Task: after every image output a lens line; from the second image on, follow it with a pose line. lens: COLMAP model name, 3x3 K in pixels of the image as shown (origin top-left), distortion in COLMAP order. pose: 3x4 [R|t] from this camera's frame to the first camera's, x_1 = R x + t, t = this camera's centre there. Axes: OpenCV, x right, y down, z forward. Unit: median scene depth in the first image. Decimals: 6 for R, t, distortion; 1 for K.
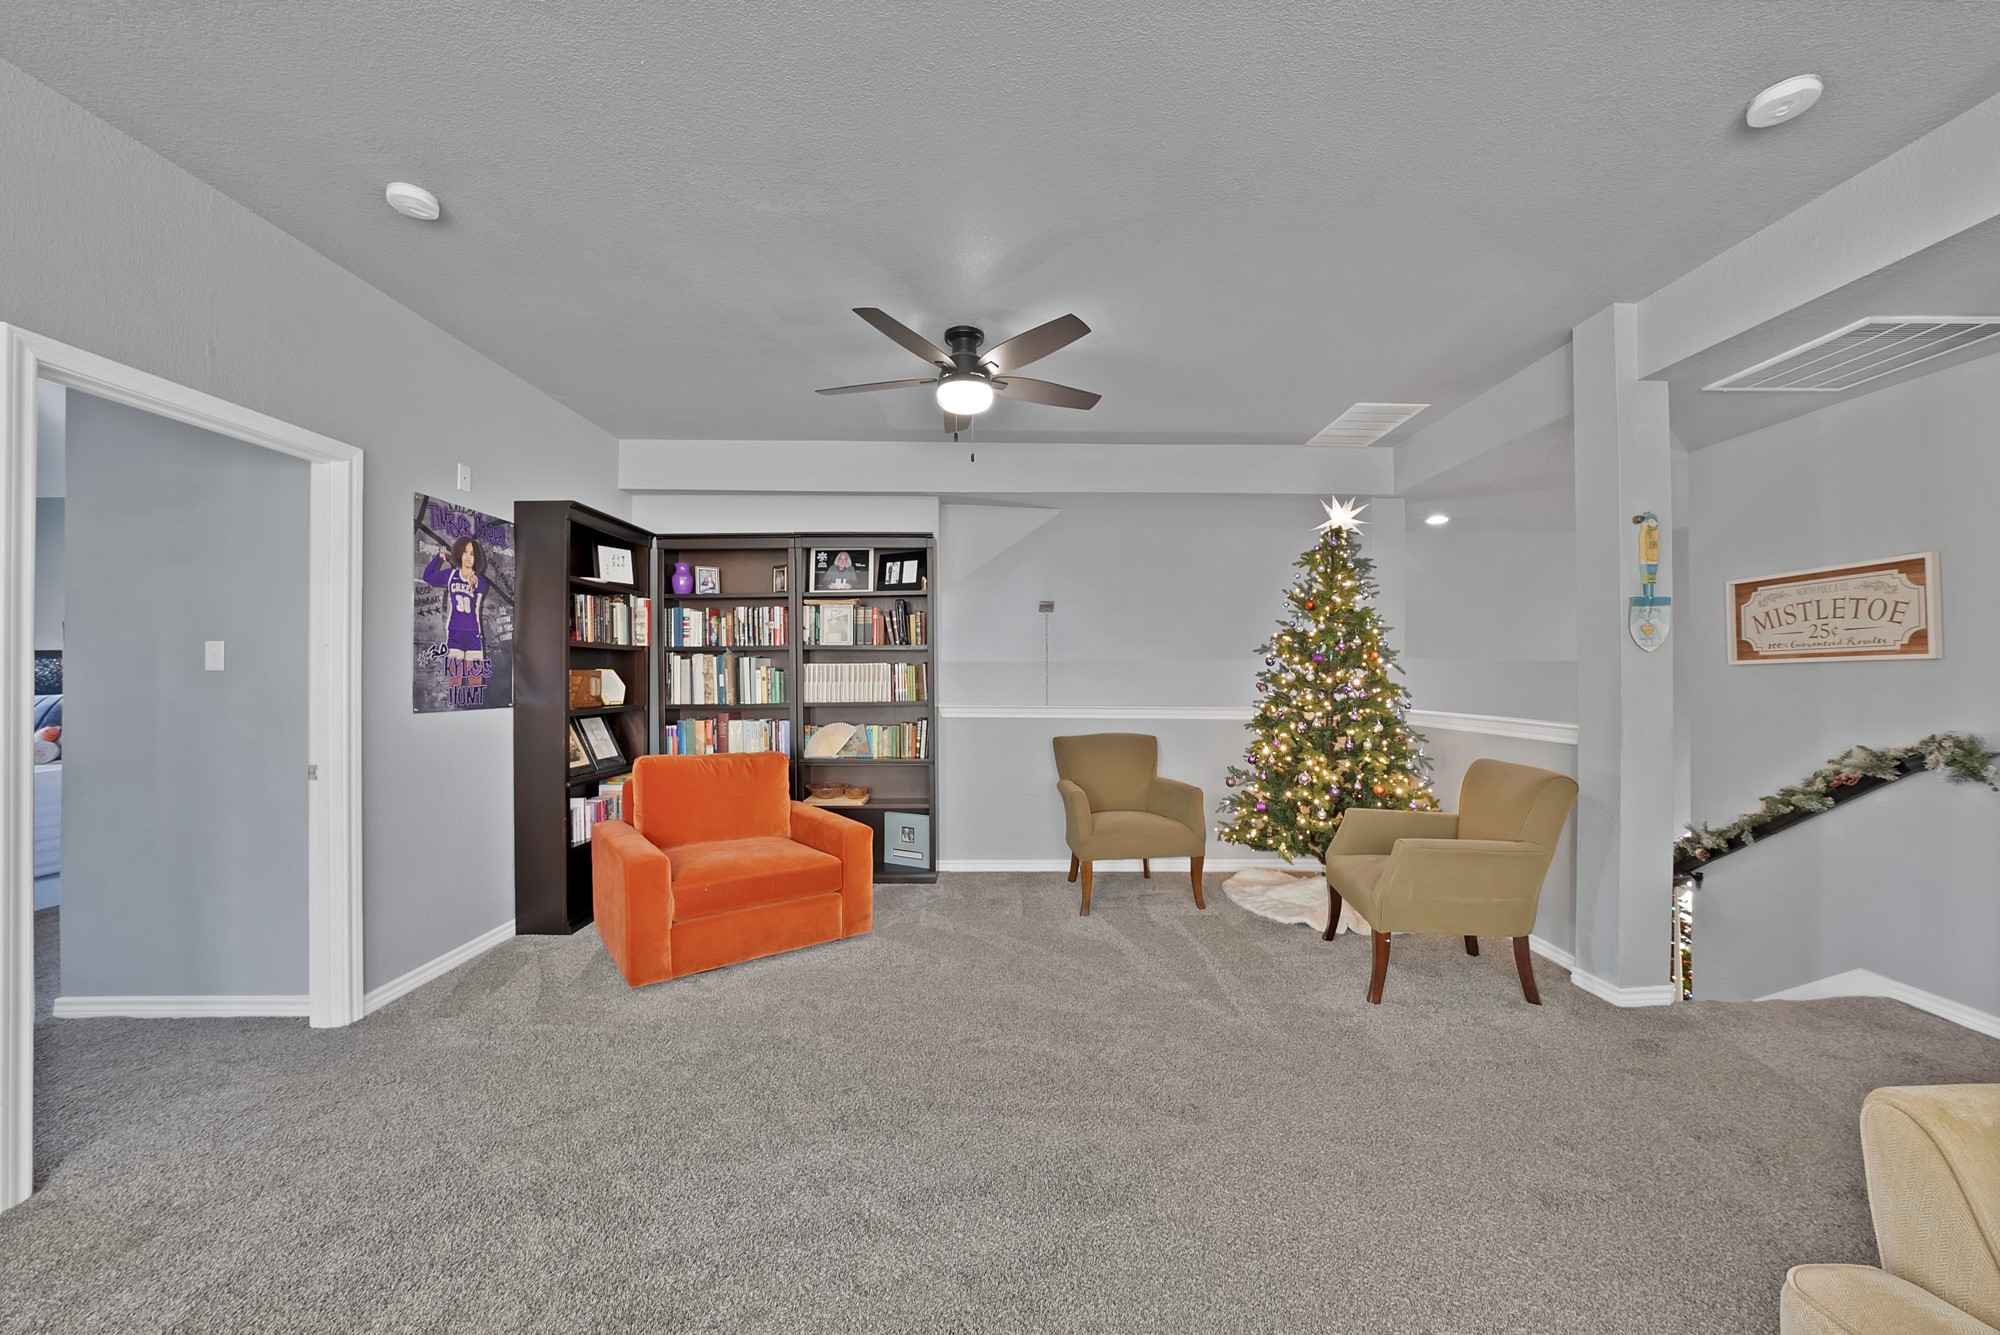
lens RADIAL K [[717.3, 0, 1001.8], [0, 717.3, 672.7], [0, 0, 1]] dist [-0.030882, 0.005491]
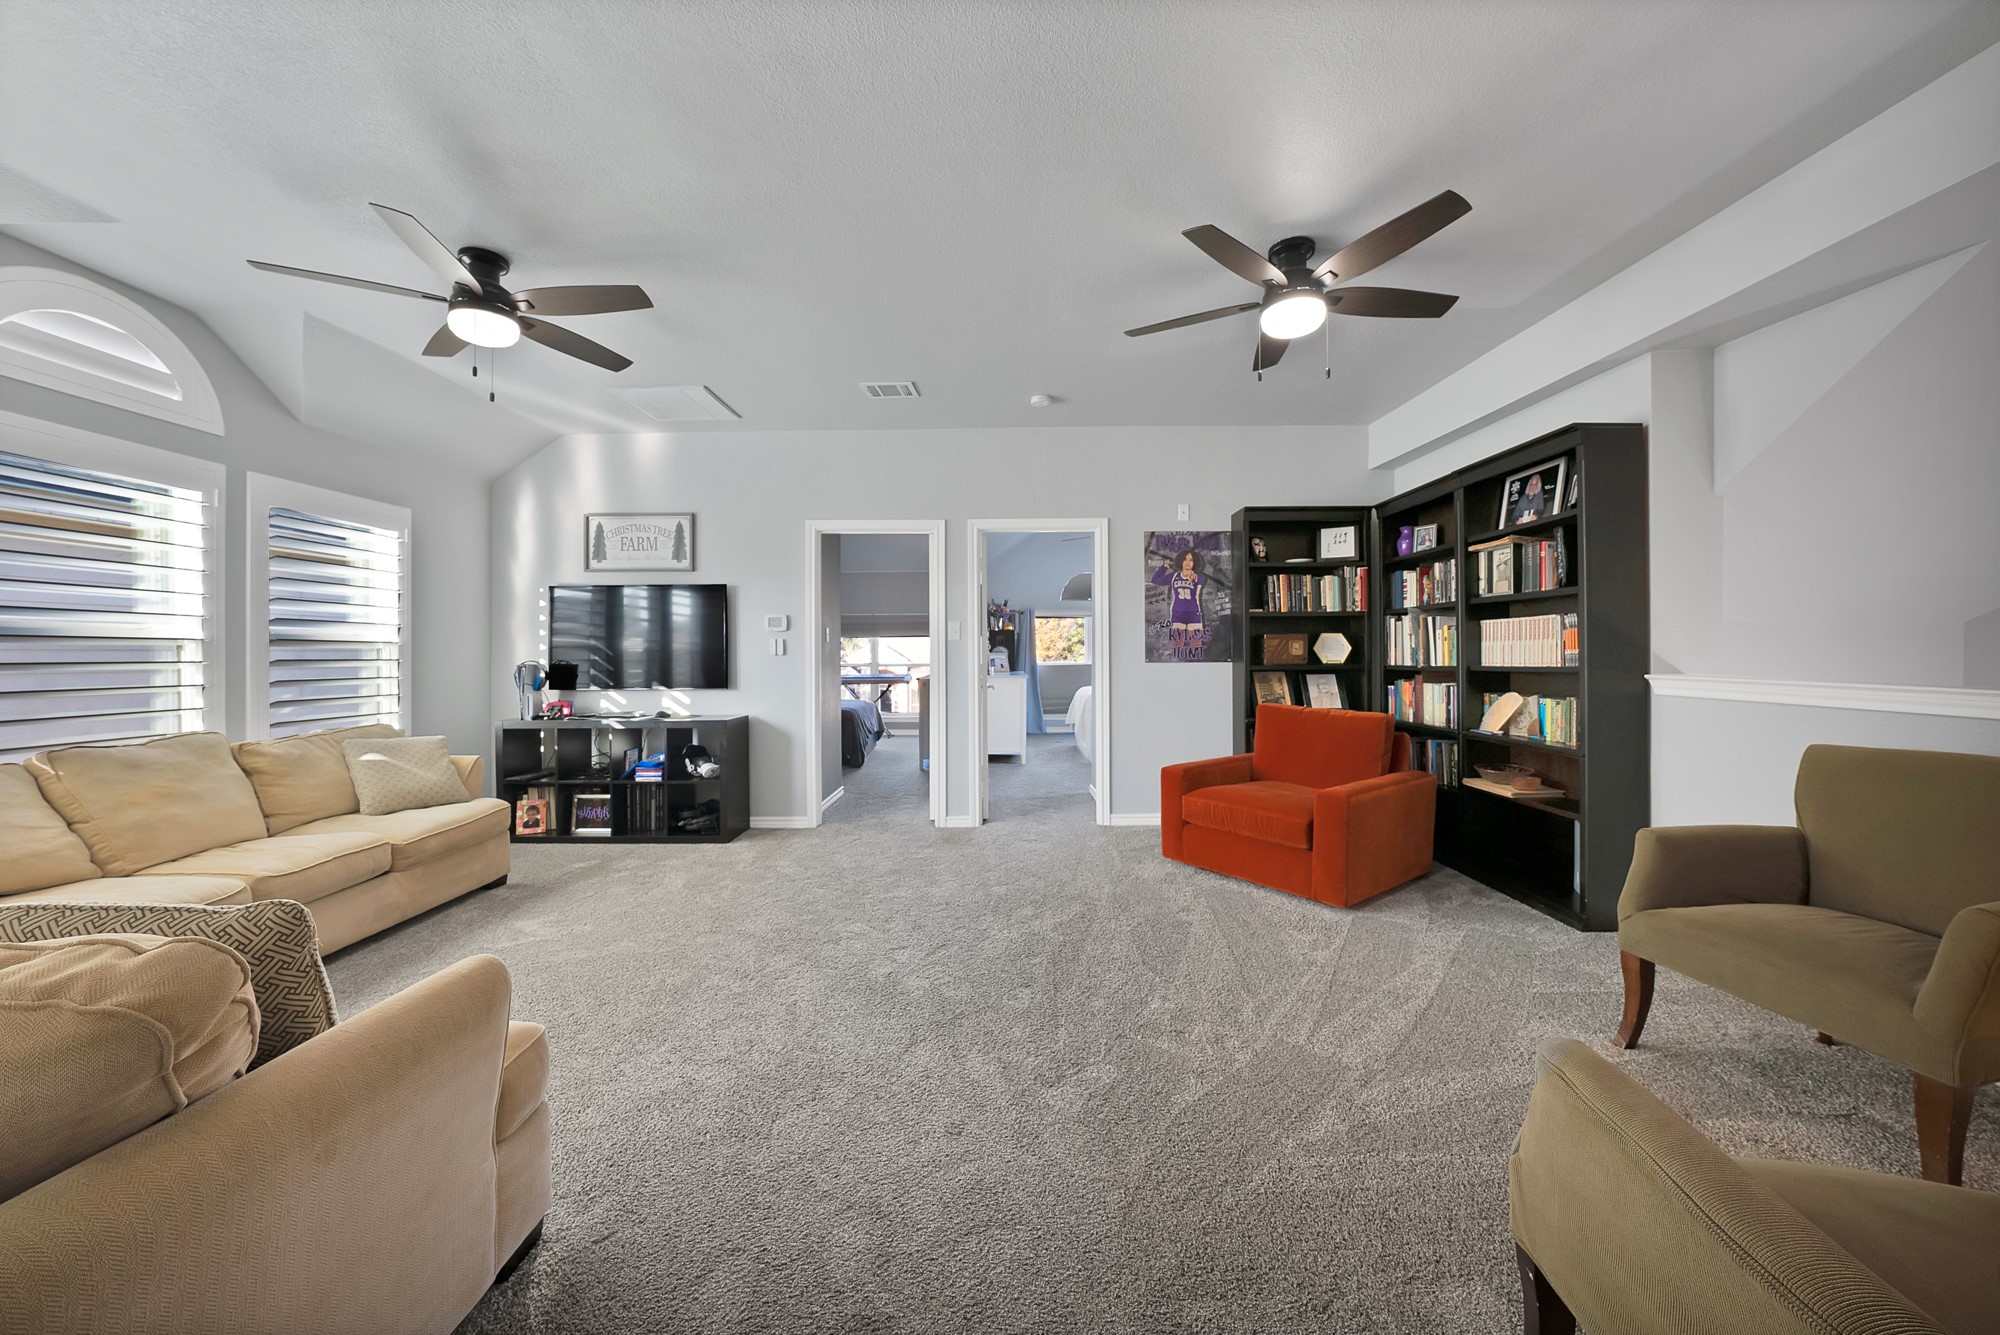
lens RADIAL K [[710.5, 0, 1001.6], [0, 710.5, 655.1], [0, 0, 1]] dist [-0.032269, 0.005111]
pose [[-0.016791, 0.003133, -0.999854, 0.633317], [0.010913, 0.999936, 0.002950, 0.022308], [0.999799, -0.010862, -0.016824, 0.494303]]
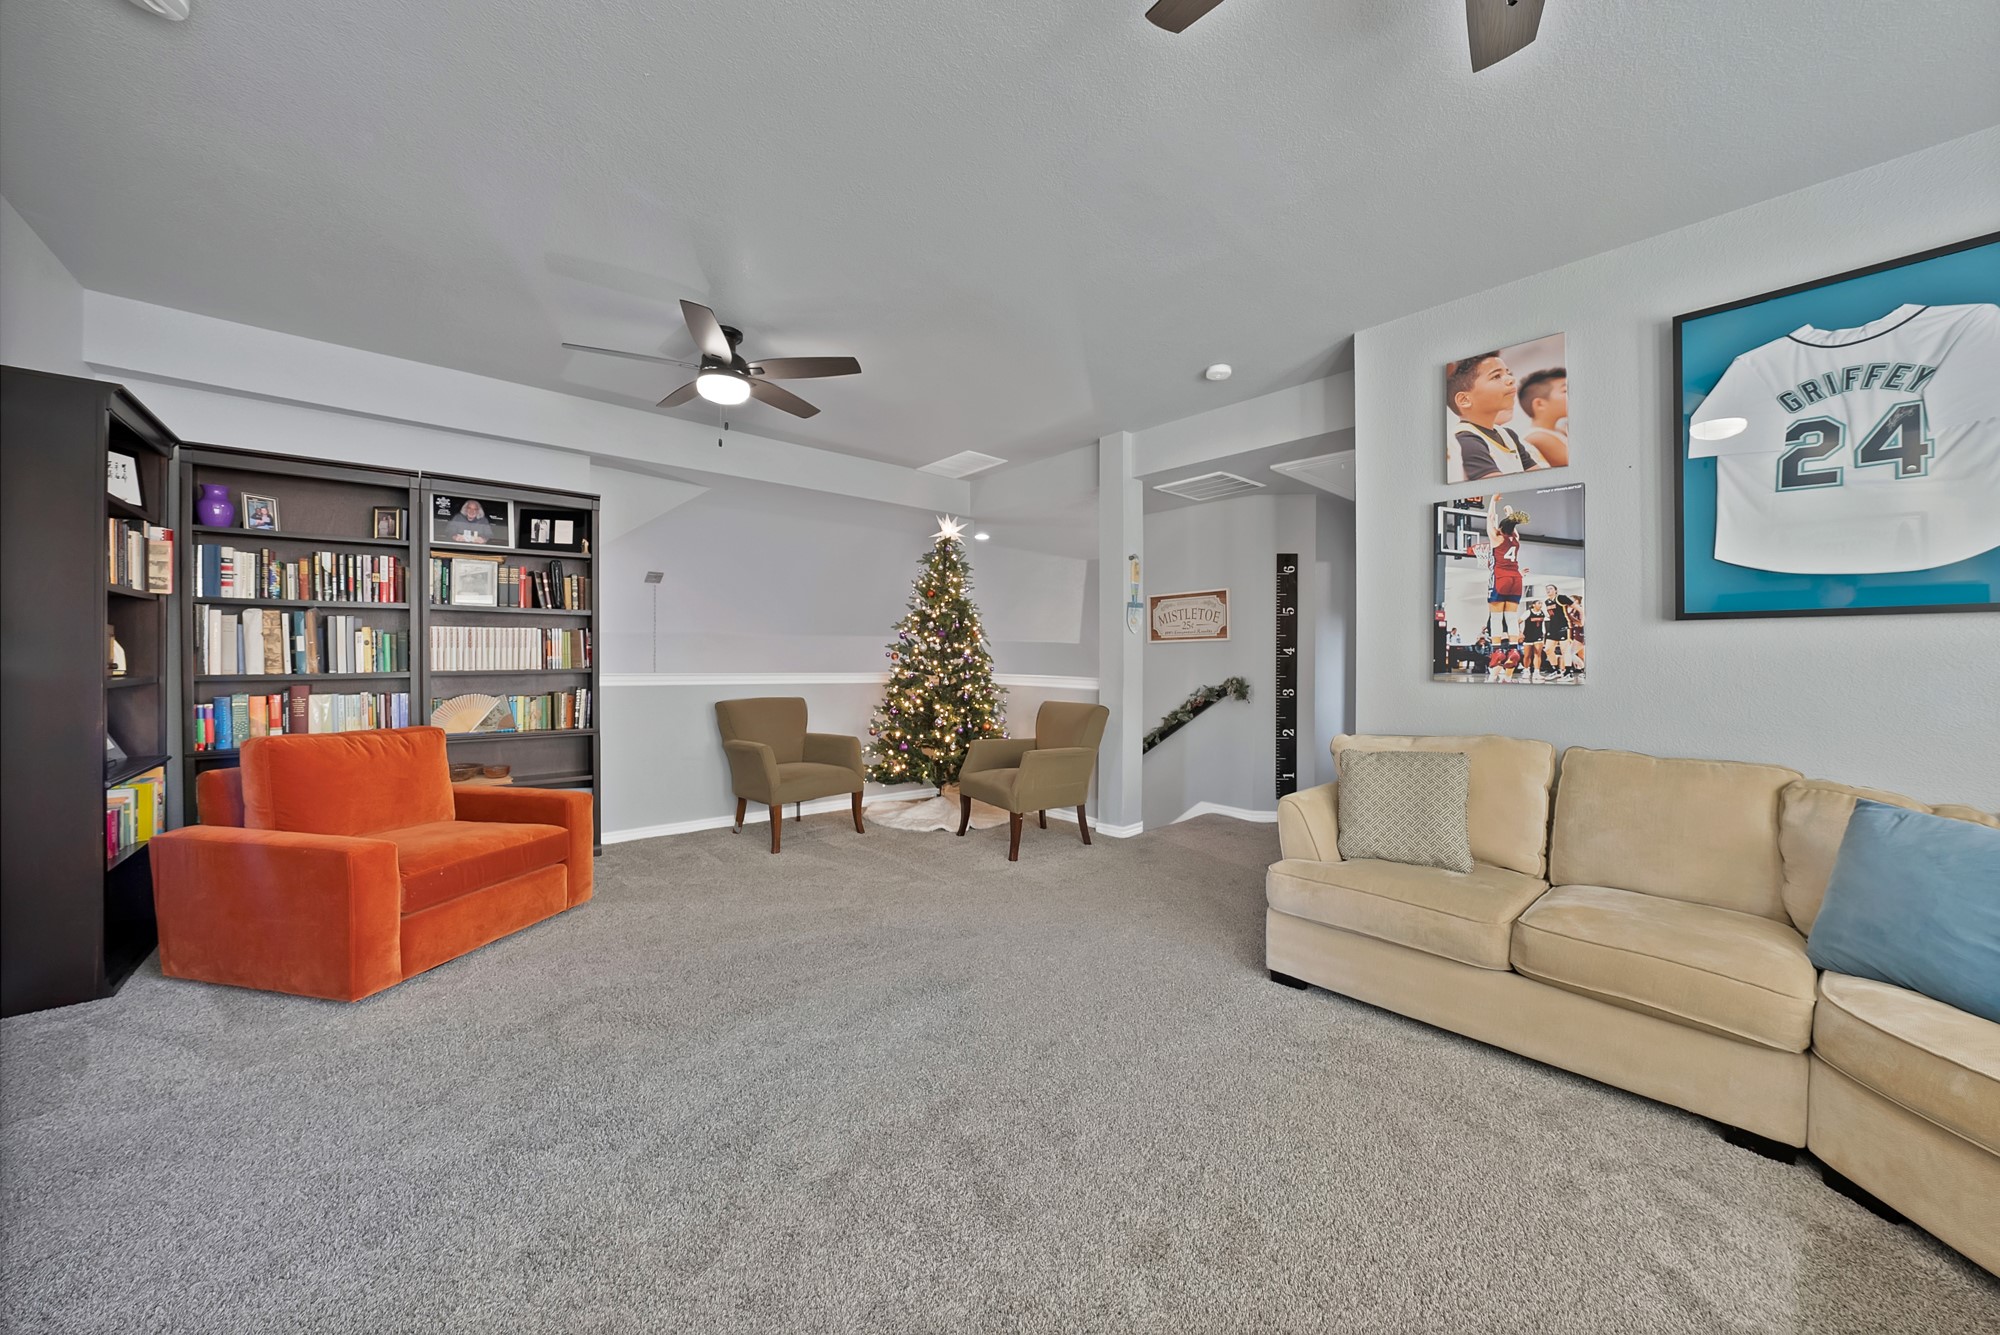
lens RADIAL K [[710.5, 0, 1001.6], [0, 710.5, 655.1], [0, 0, 1]] dist [-0.032269, 0.005111]
pose [[0.754728, 0.006595, 0.656005, -0.336678], [-0.008286, 0.999966, -0.000520, 0.018747], [-0.655986, -0.005044, 0.754756, -0.085267]]
